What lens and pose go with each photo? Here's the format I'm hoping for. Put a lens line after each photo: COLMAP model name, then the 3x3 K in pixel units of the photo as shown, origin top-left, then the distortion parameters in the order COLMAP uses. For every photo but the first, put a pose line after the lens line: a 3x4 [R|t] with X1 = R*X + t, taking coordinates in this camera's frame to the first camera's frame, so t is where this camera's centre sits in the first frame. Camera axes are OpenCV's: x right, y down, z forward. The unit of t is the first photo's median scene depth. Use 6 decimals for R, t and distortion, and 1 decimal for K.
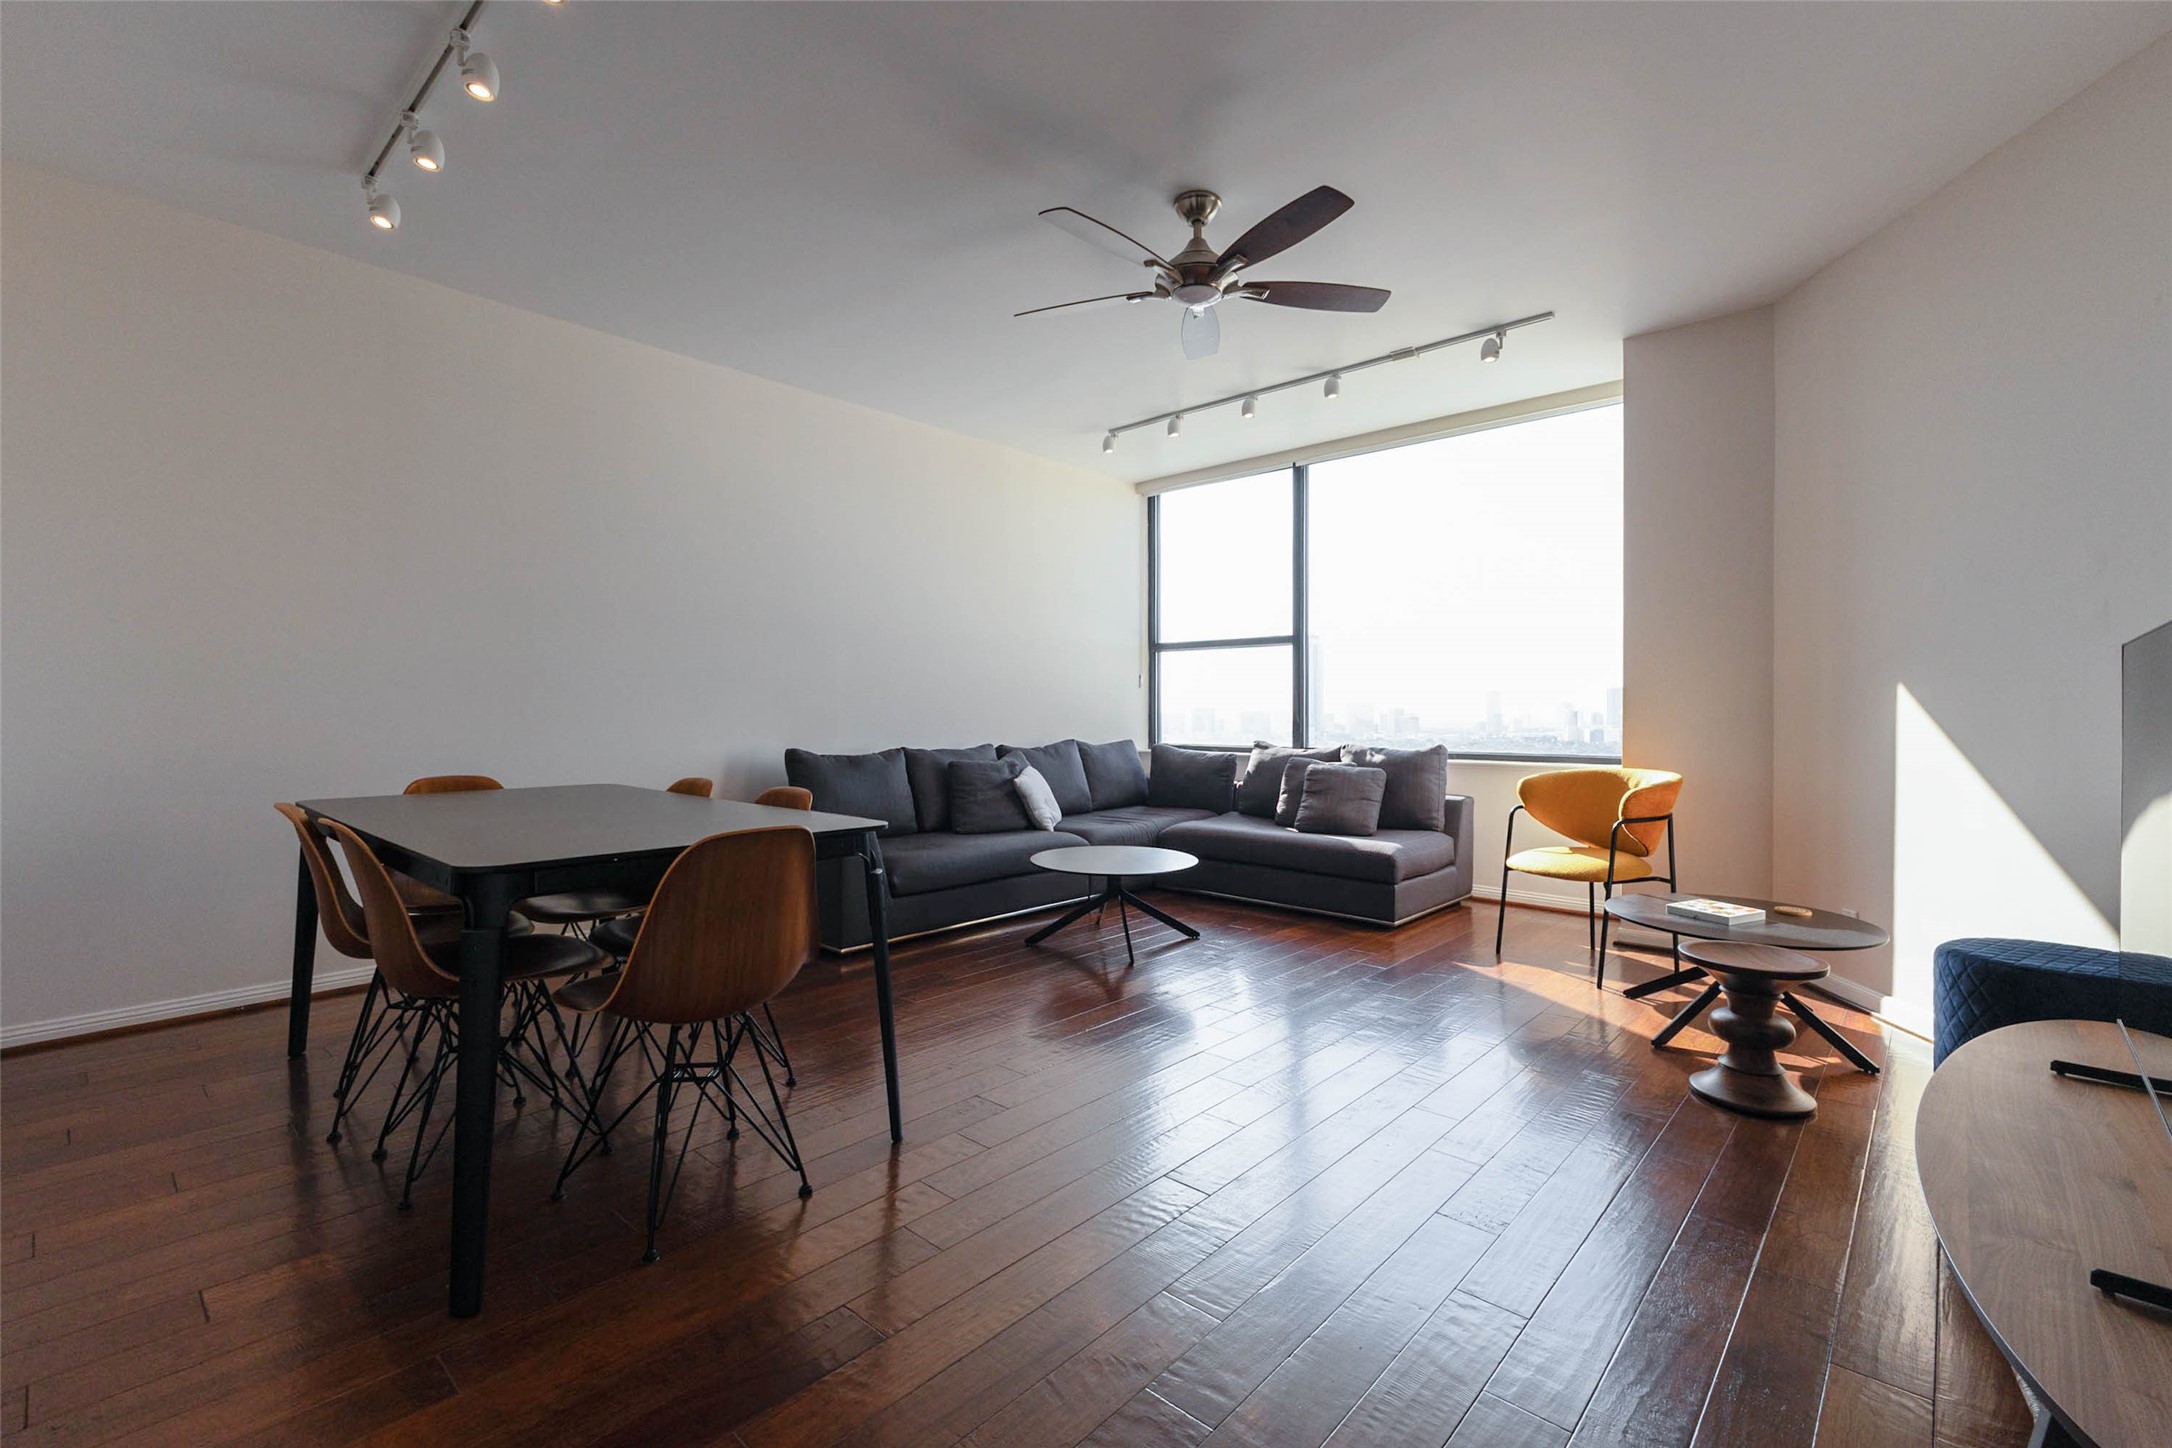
lens RADIAL K [[941.8, 0, 1086.0], [0, 941.8, 724.0], [0, 0, 1]] dist [0.000043, -0.000044]
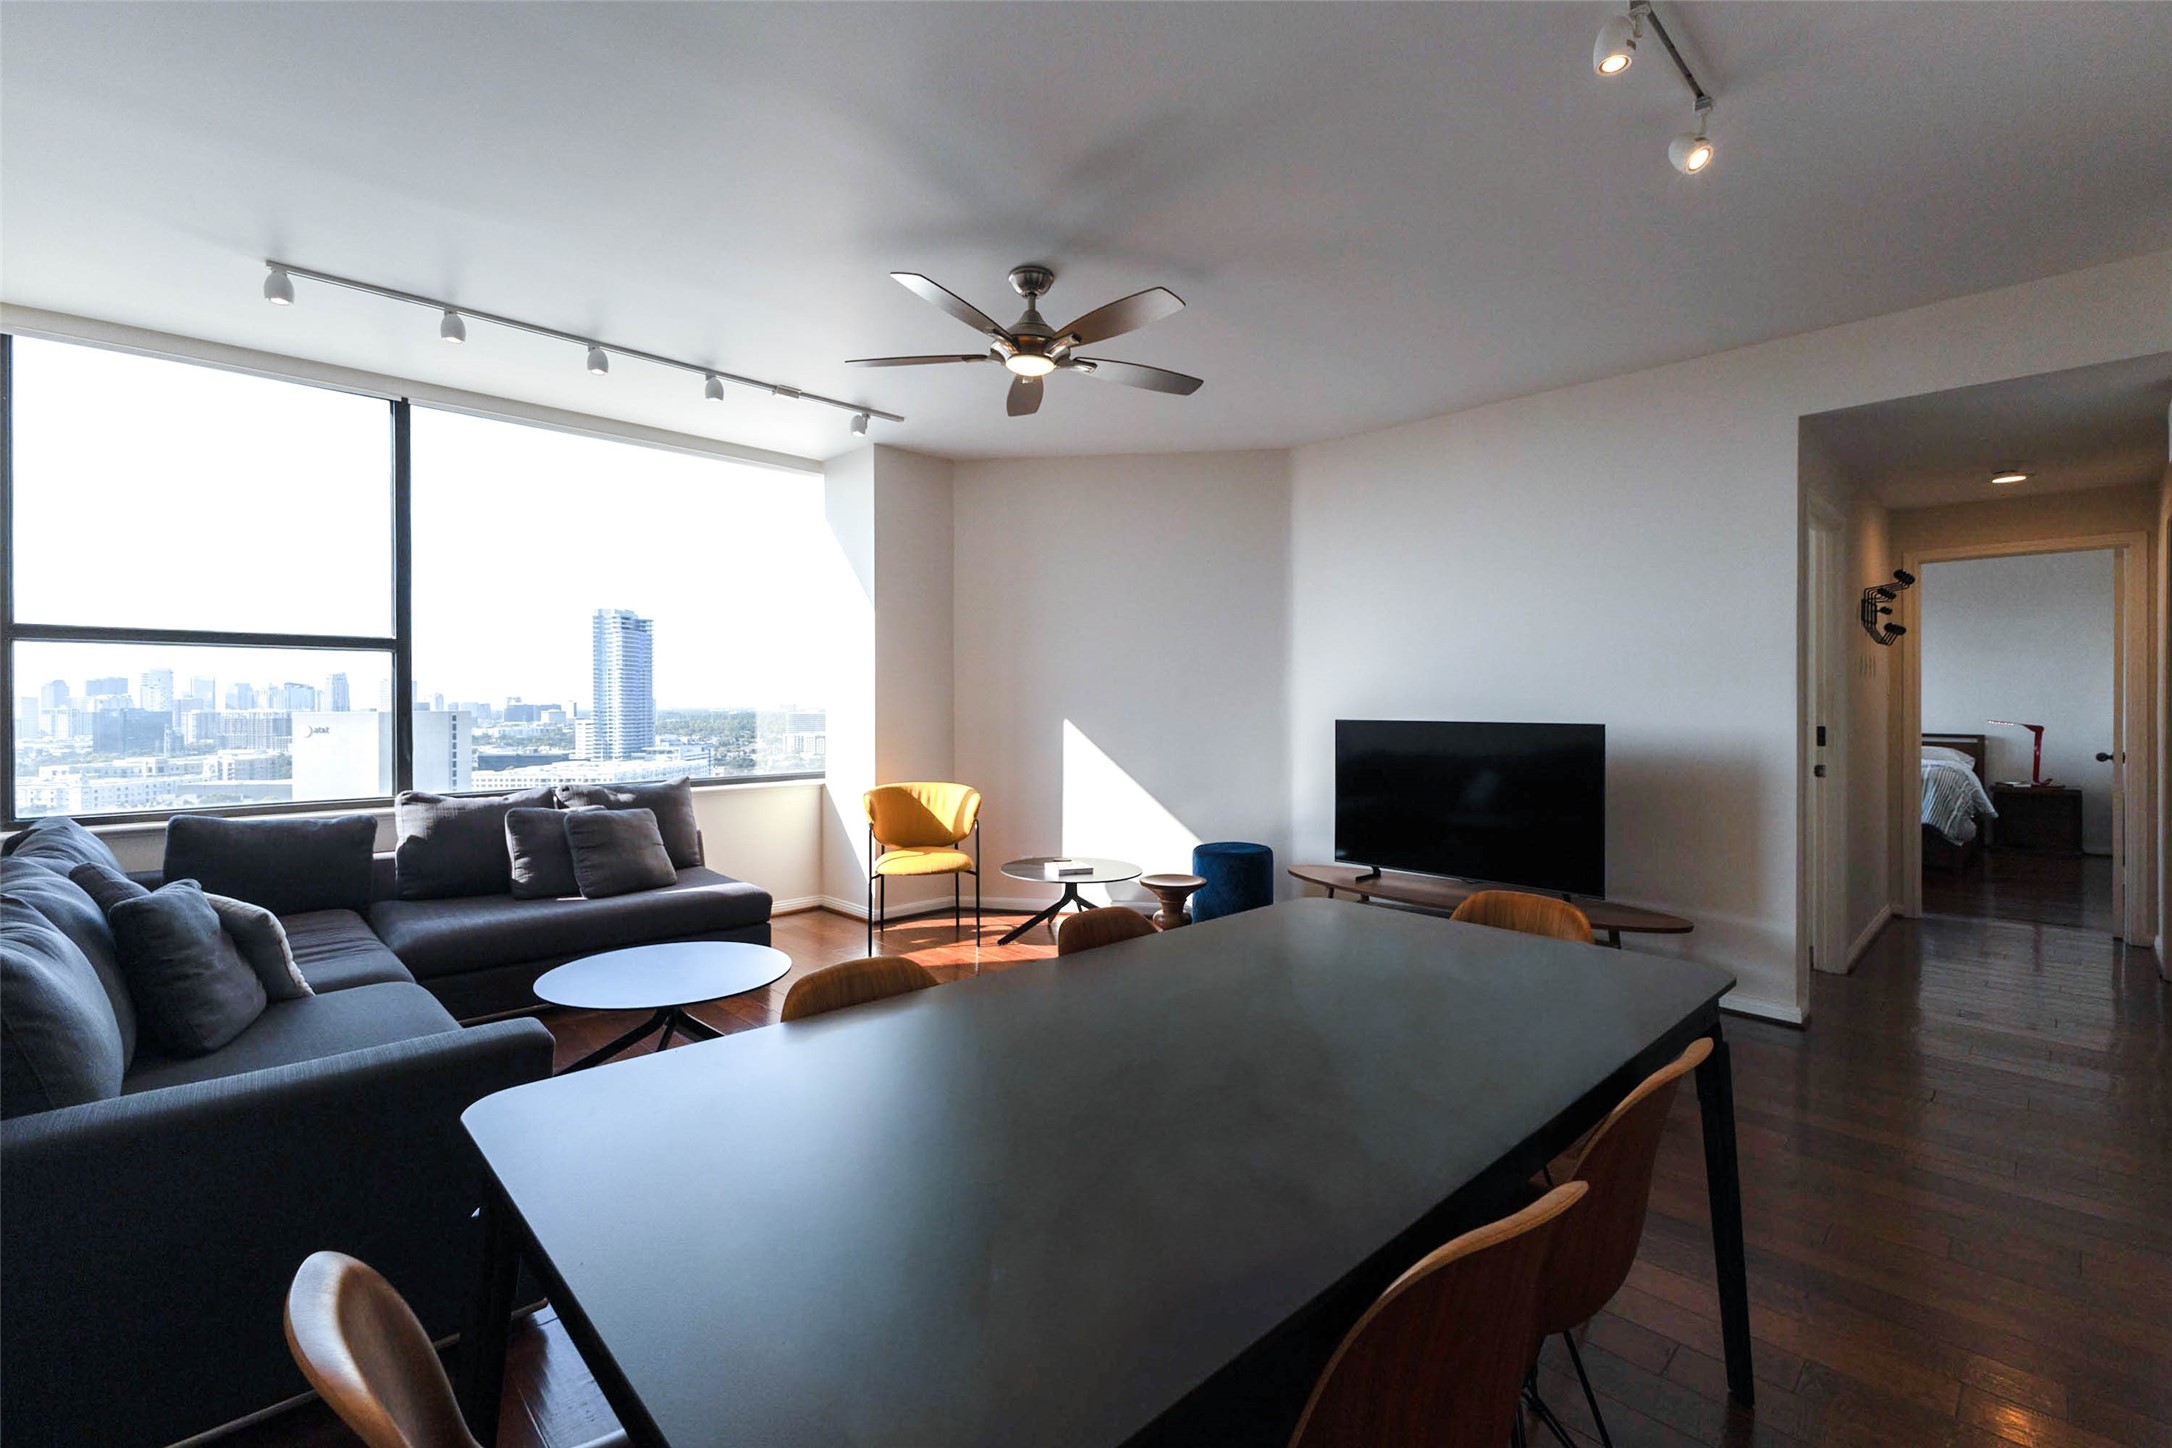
lens RADIAL K [[950.7, 0, 1085.5], [0, 950.7, 702.4], [0, 0, 1]] dist [0.001647, 0.000297]
pose [[0.052882, -0.002406, 0.998598, -0.556955], [0.013970, 0.999901, 0.001669, -0.048000], [-0.998503, 0.013862, 0.052910, 0.530139]]
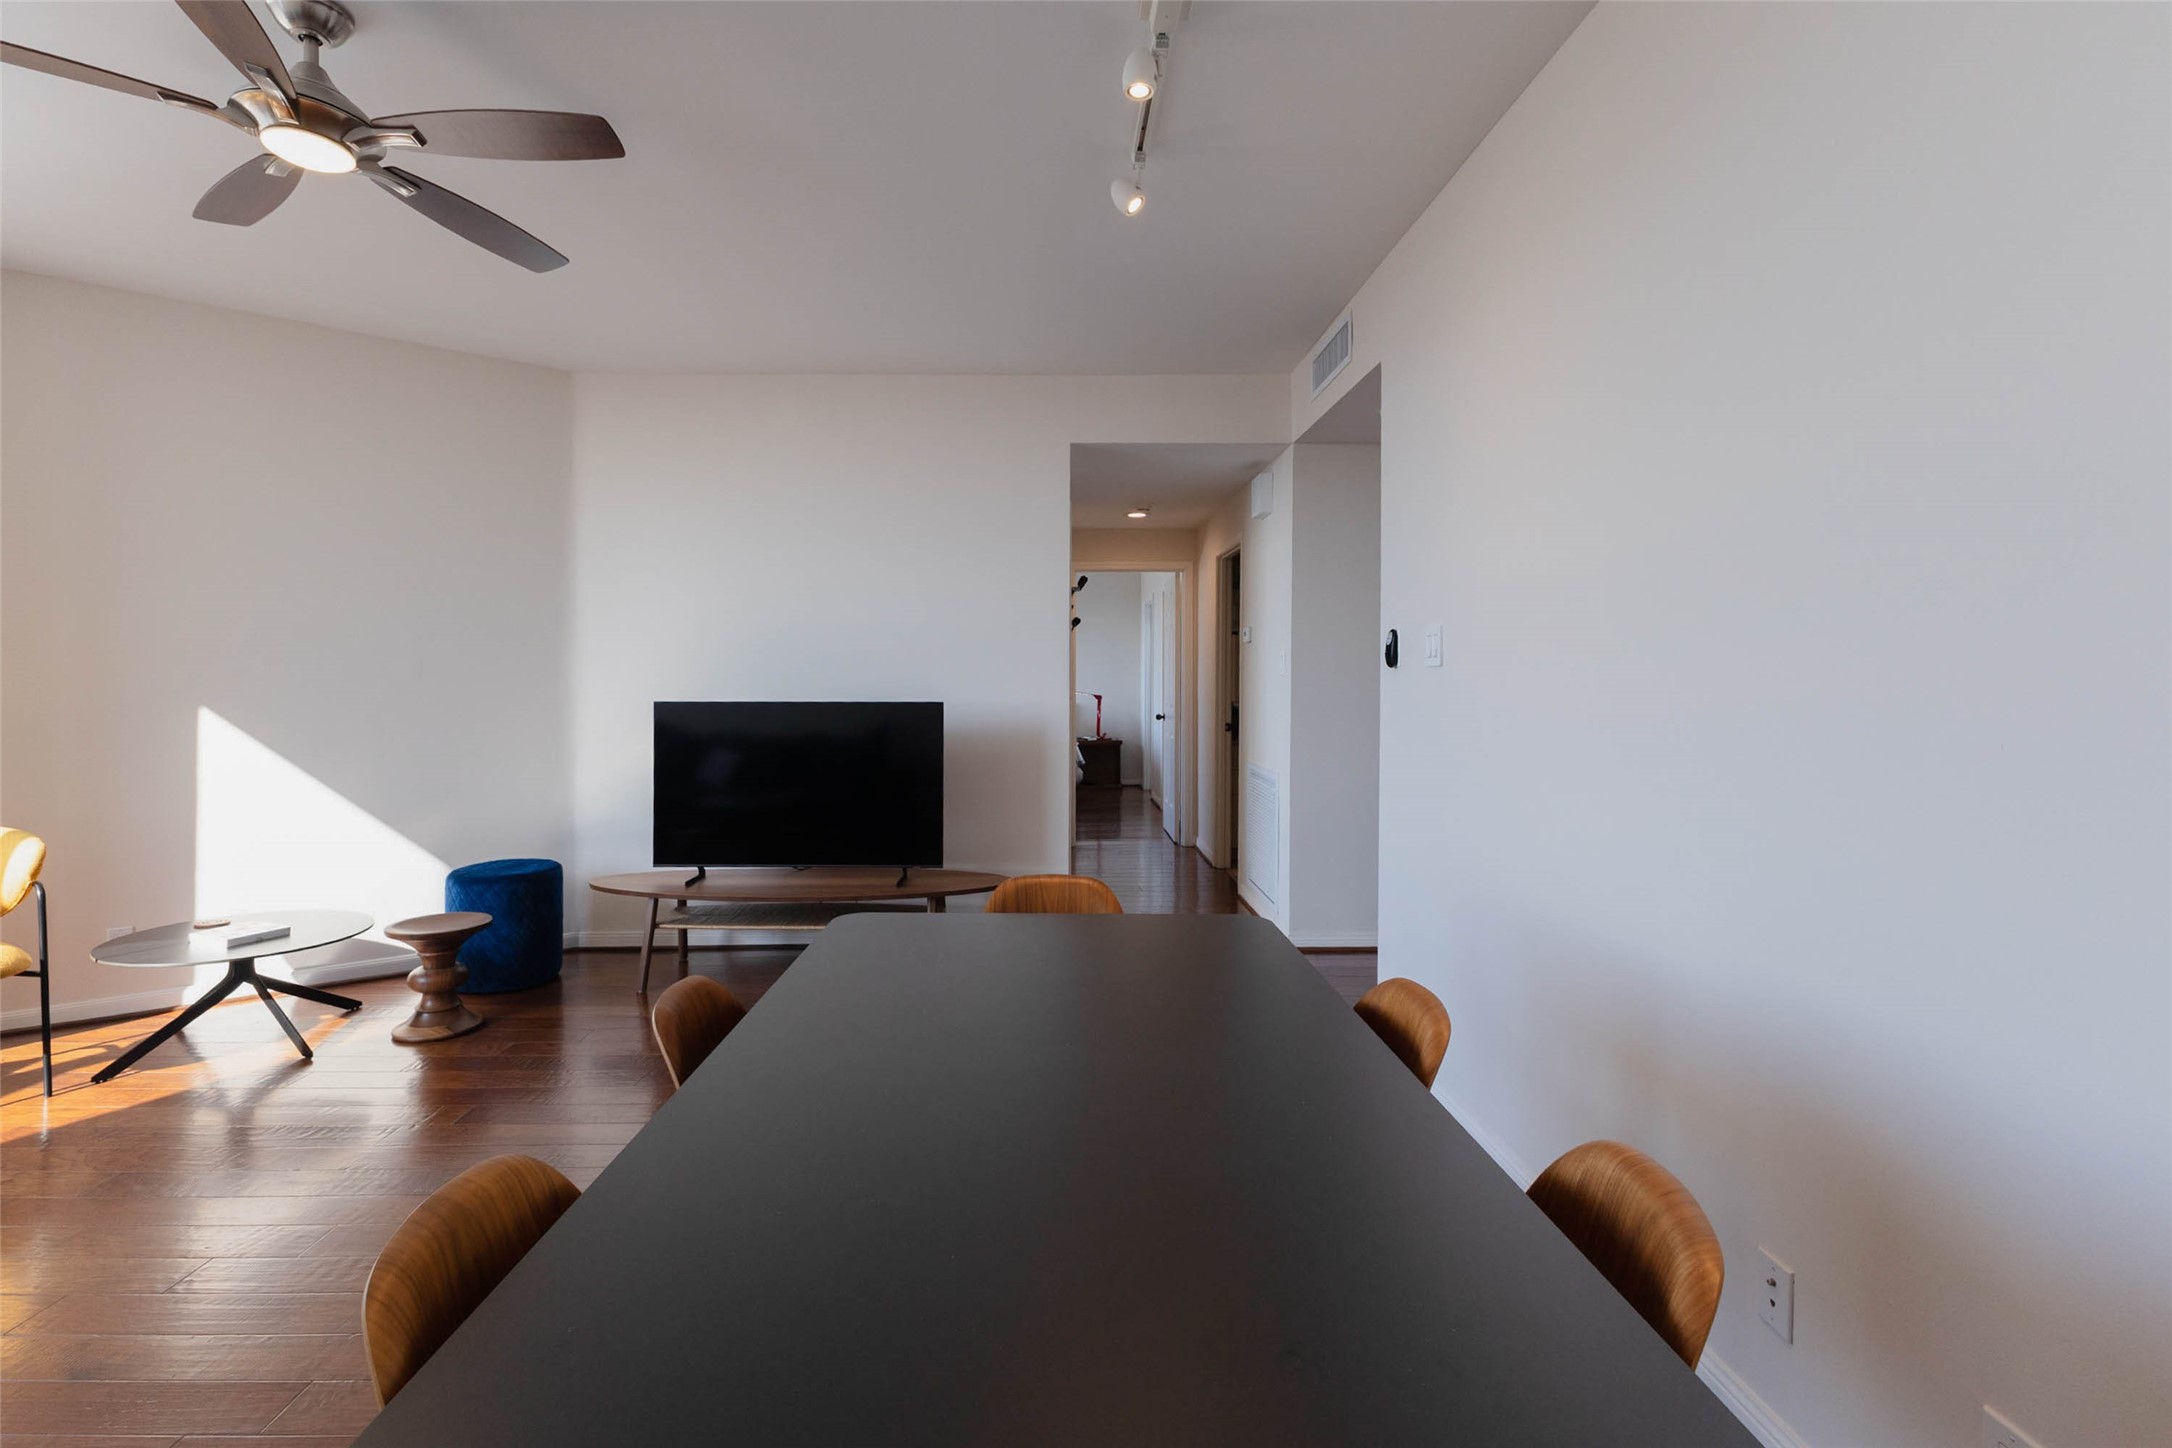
lens RADIAL K [[982.9, 0, 1076.3], [0, 982.9, 686.0], [0, 0, 1]] dist [-0.002348, -0.000279]
pose [[-0.697908, -0.009815, 0.716120, -0.450428], [0.007359, 0.999755, 0.020874, -0.053610], [-0.716150, 0.019838, -0.697665, 0.654274]]
